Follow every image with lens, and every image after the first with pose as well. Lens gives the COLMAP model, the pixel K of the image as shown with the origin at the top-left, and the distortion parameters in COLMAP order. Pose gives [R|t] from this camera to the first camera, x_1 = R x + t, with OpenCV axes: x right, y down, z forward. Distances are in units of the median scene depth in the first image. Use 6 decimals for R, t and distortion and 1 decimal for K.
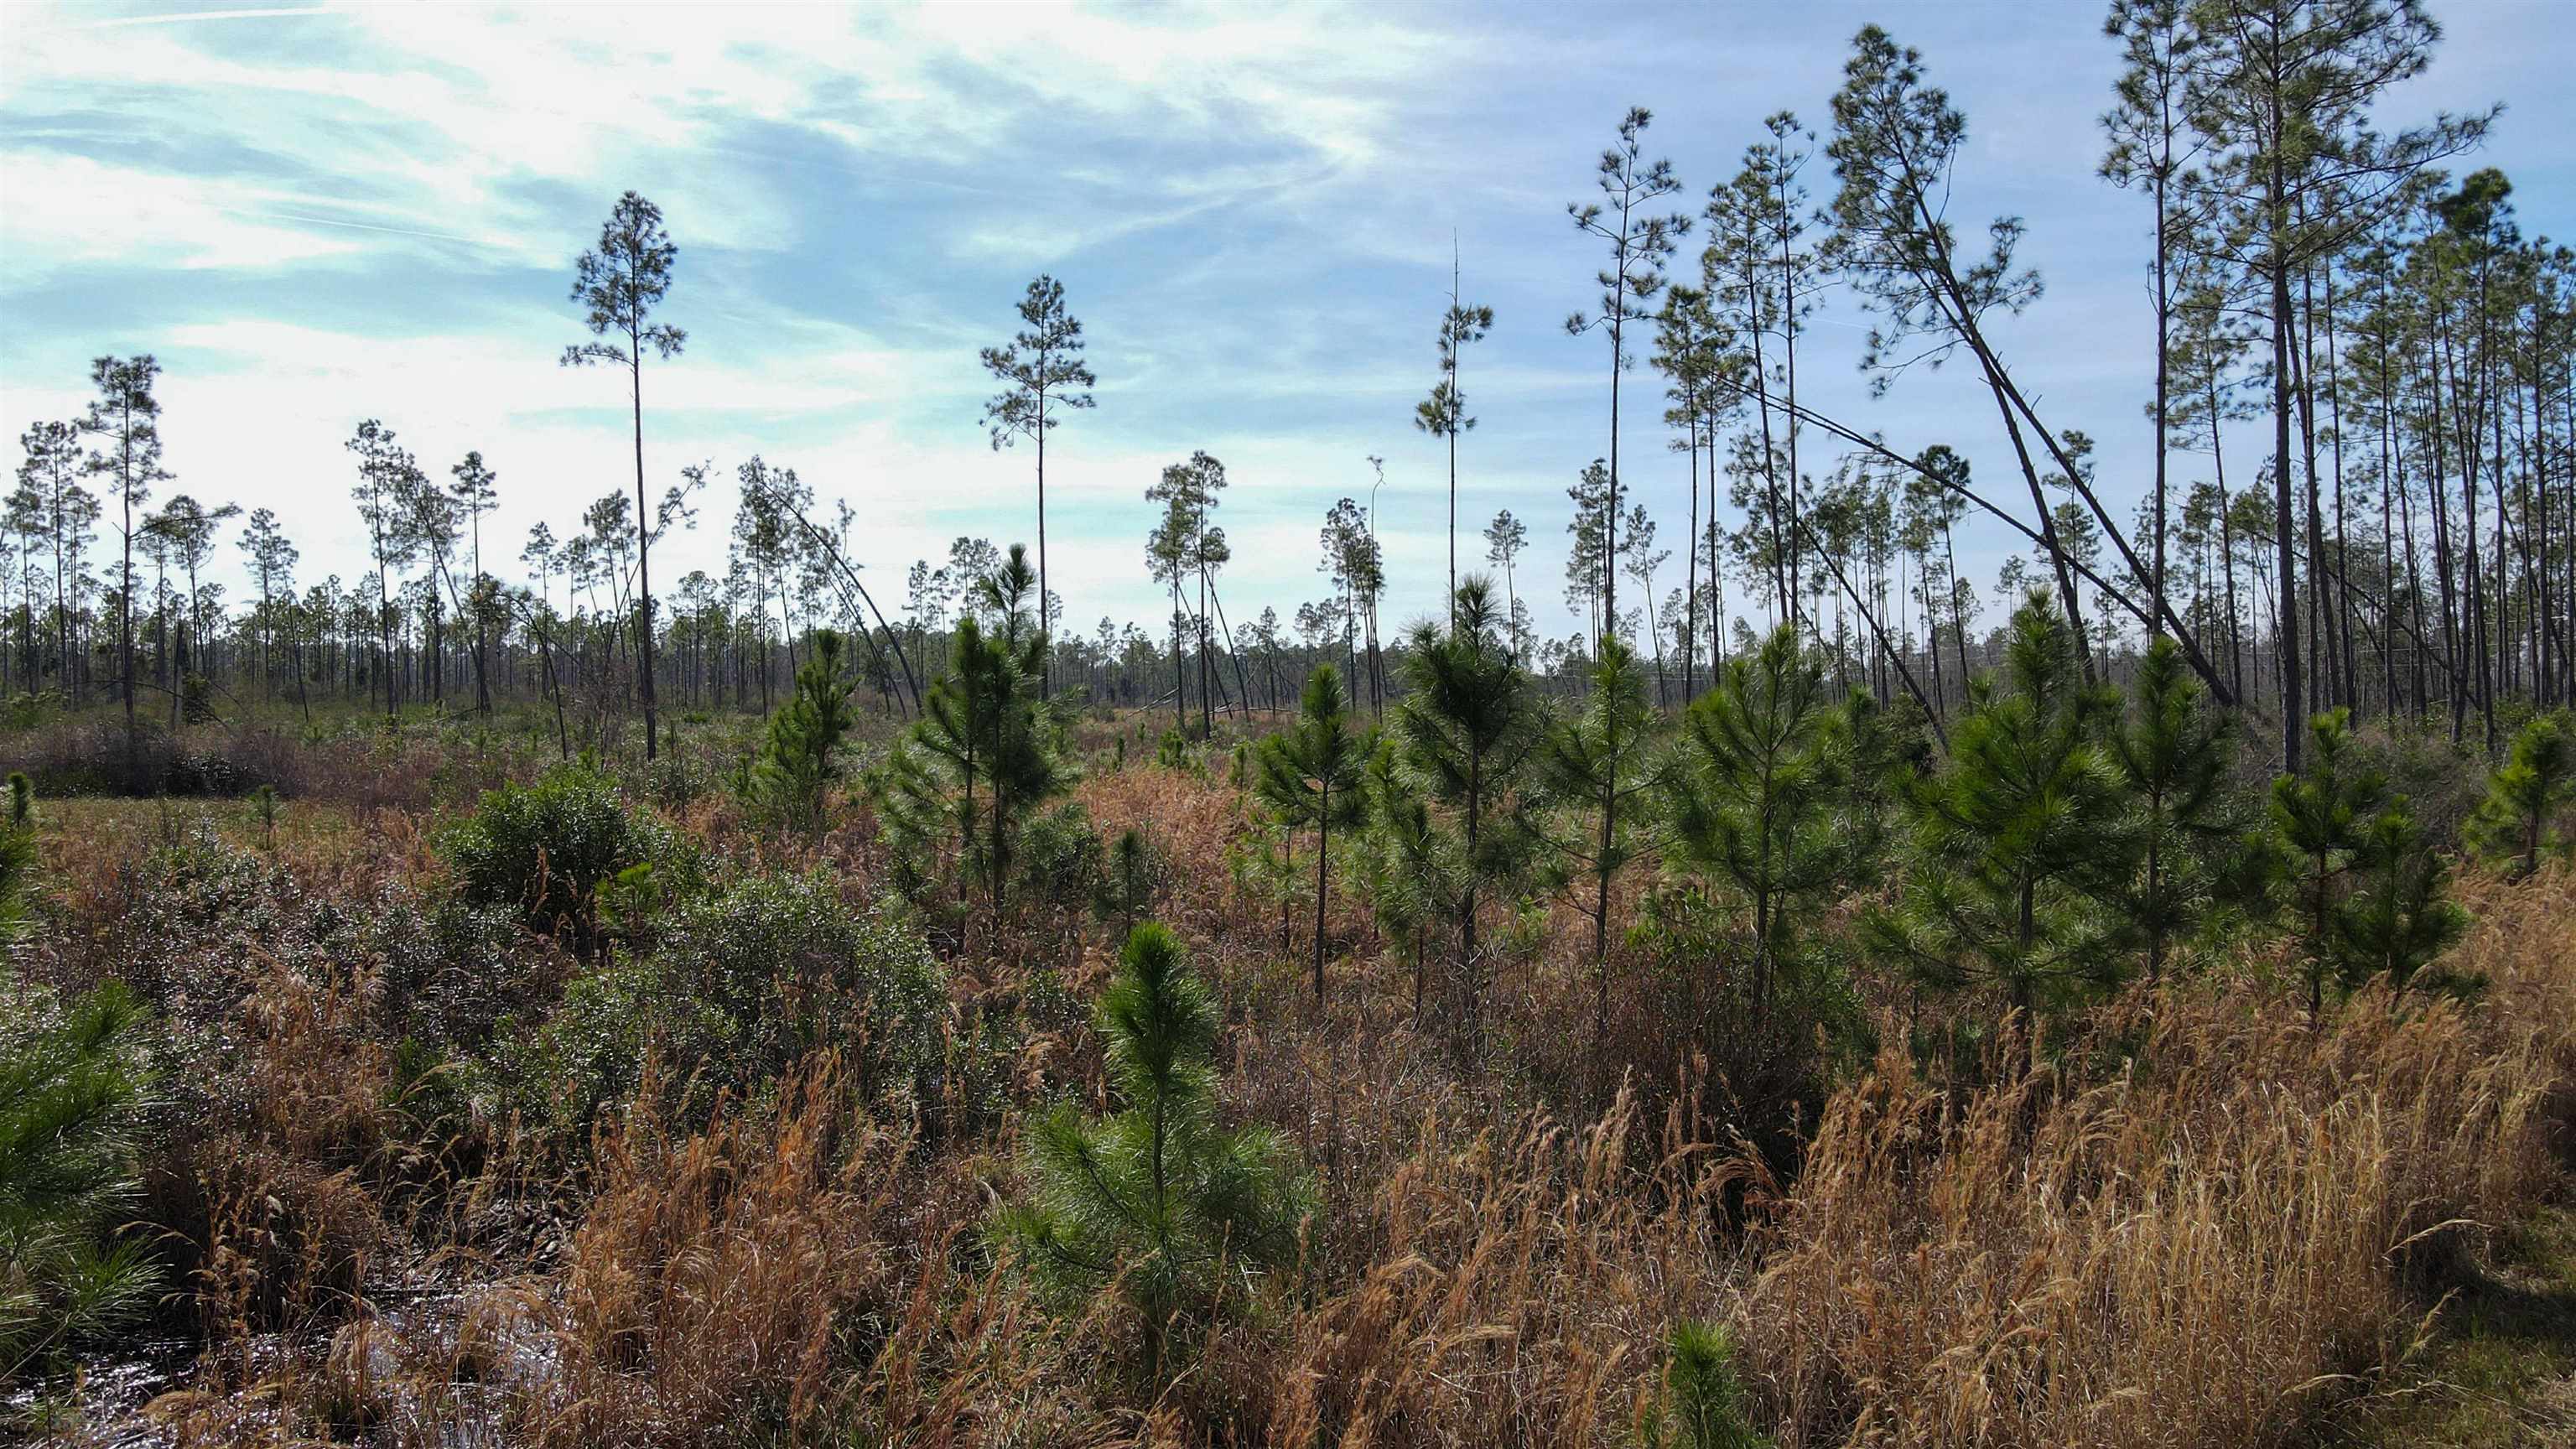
lens RADIAL K [[1895.6, 0, 1272.7], [0, 1895.6, 699.6], [0, 0, 1]] dist [-0.001978, 0.029754]
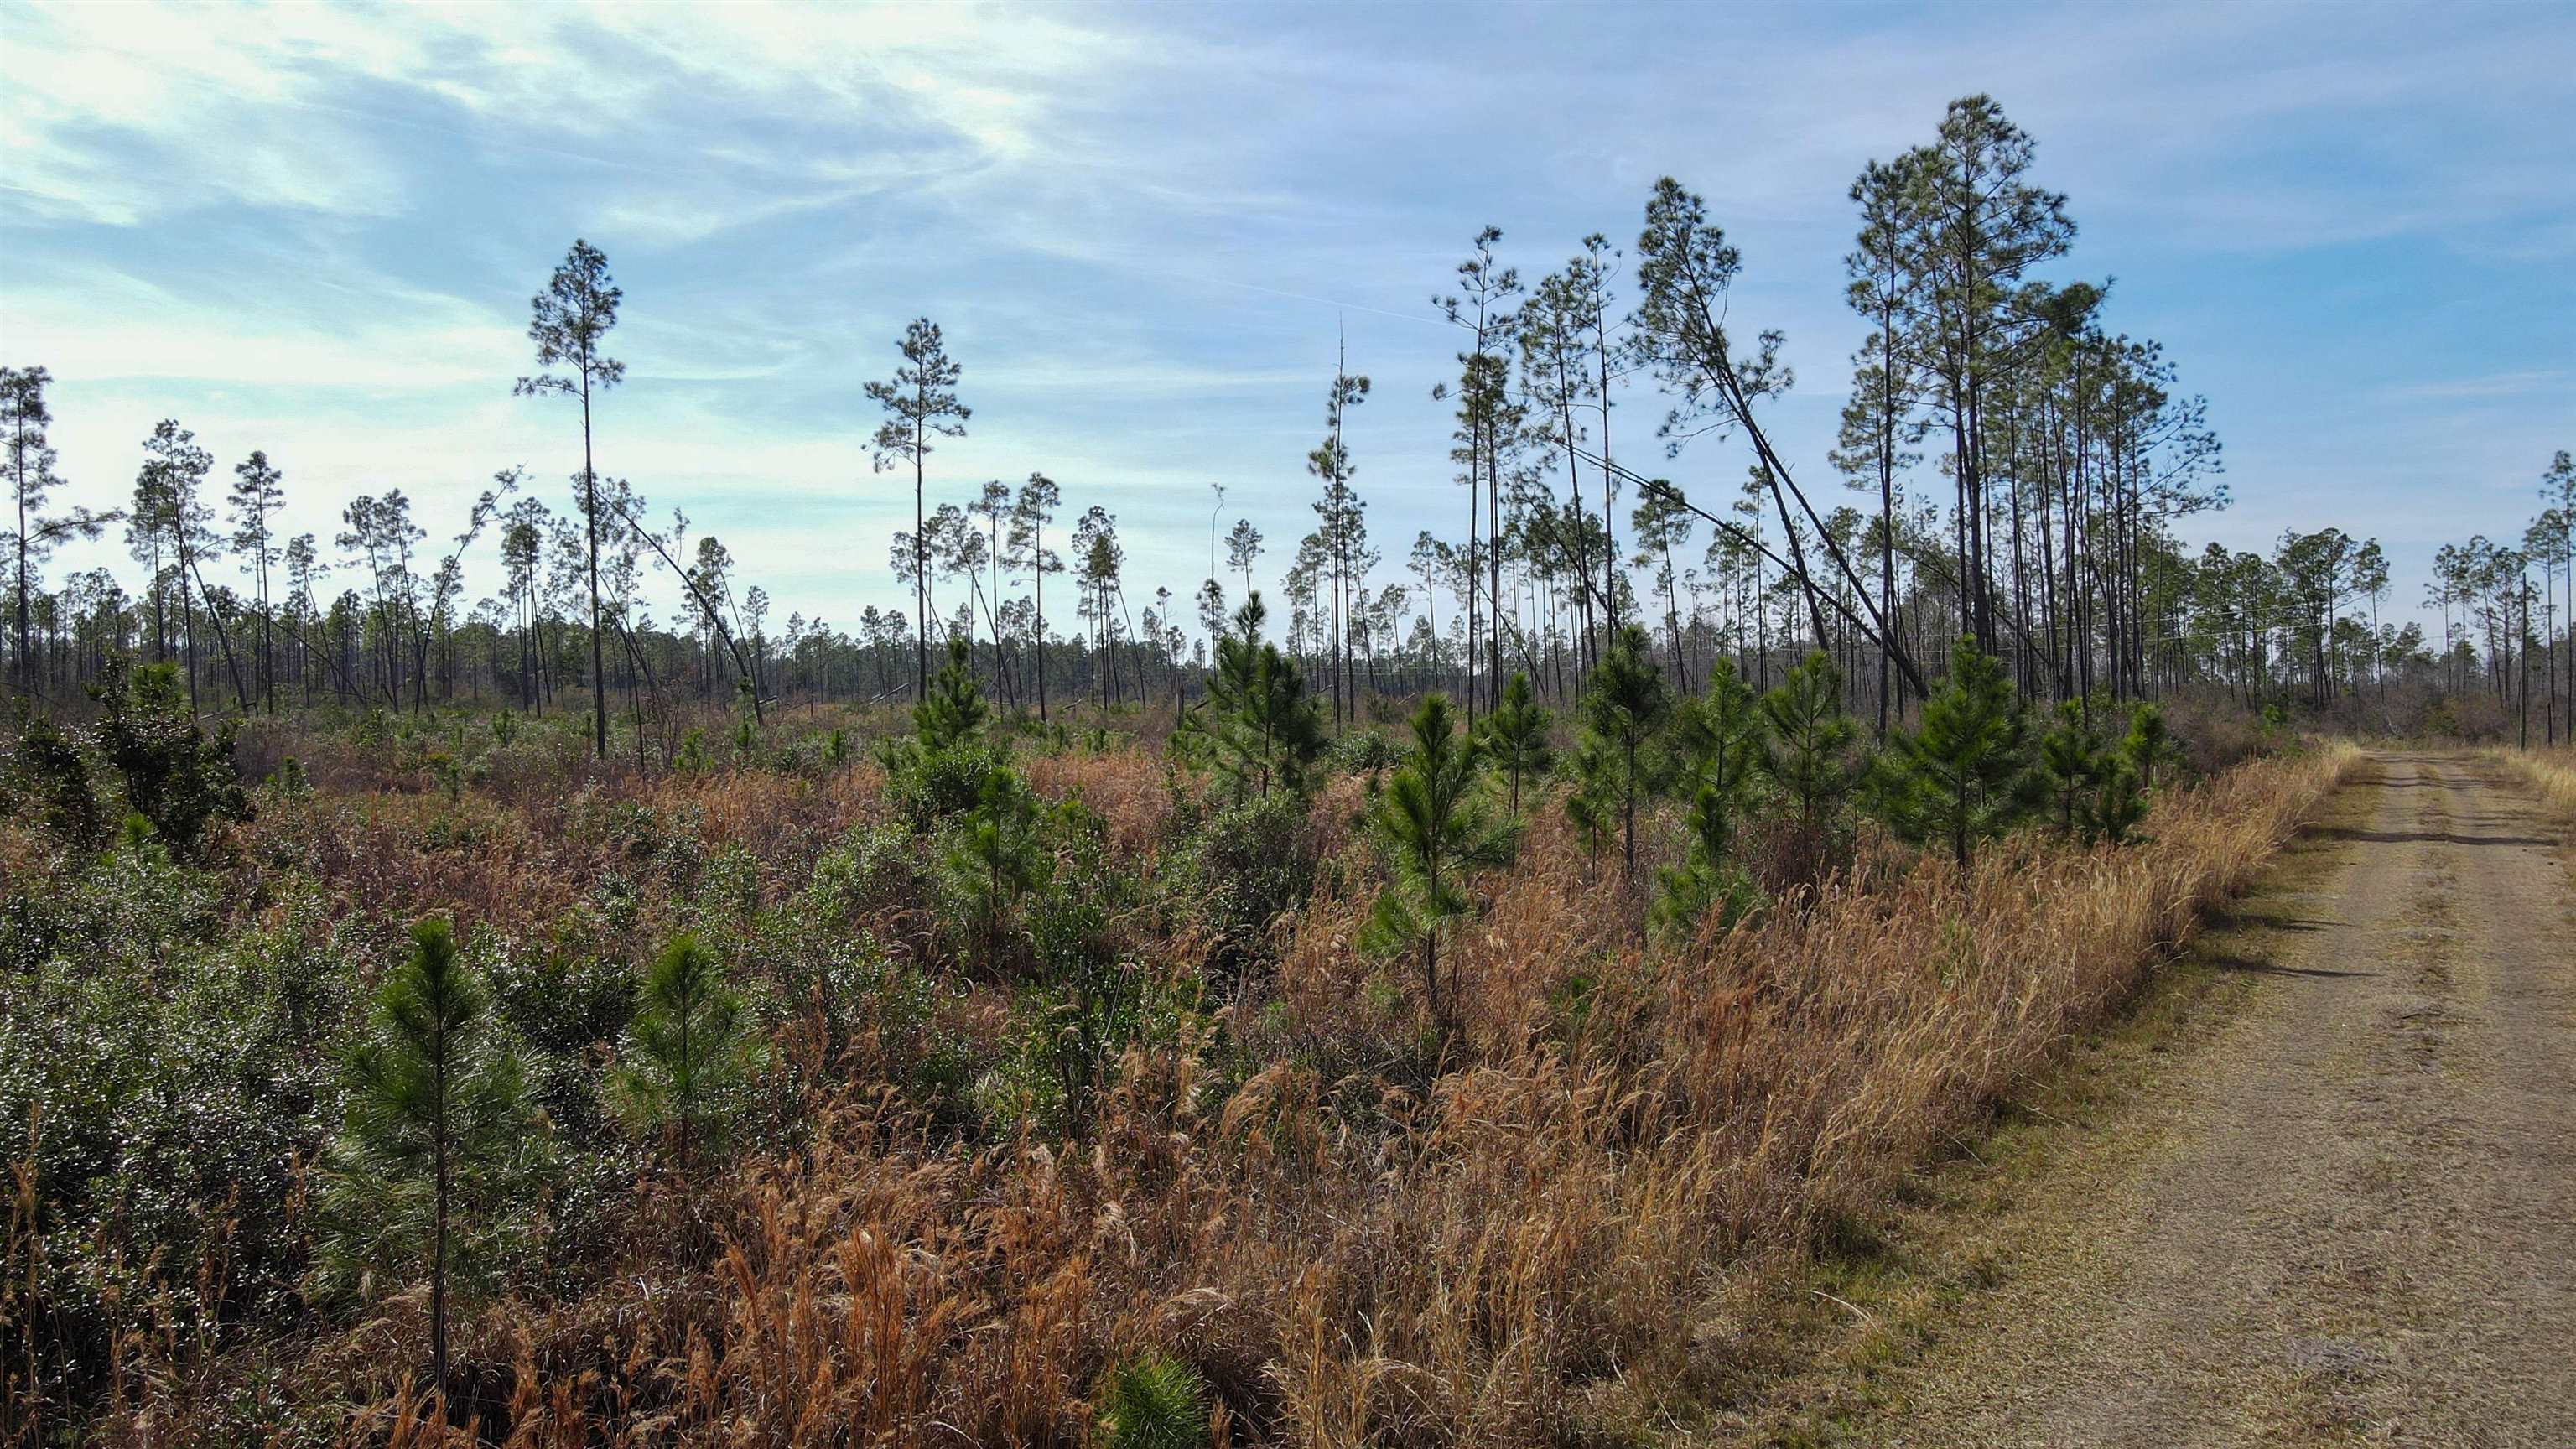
lens RADIAL K [[1948.5, 0, 1278.6], [0, 1948.5, 647.1], [0, 0, 1]] dist [0.013251, 0.012916]
pose [[0.980658, 0.001079, 0.195724, -0.164074], [0.003819, 0.999689, -0.024645, 0.000449], [-0.195690, 0.024915, 0.980349, -0.200323]]
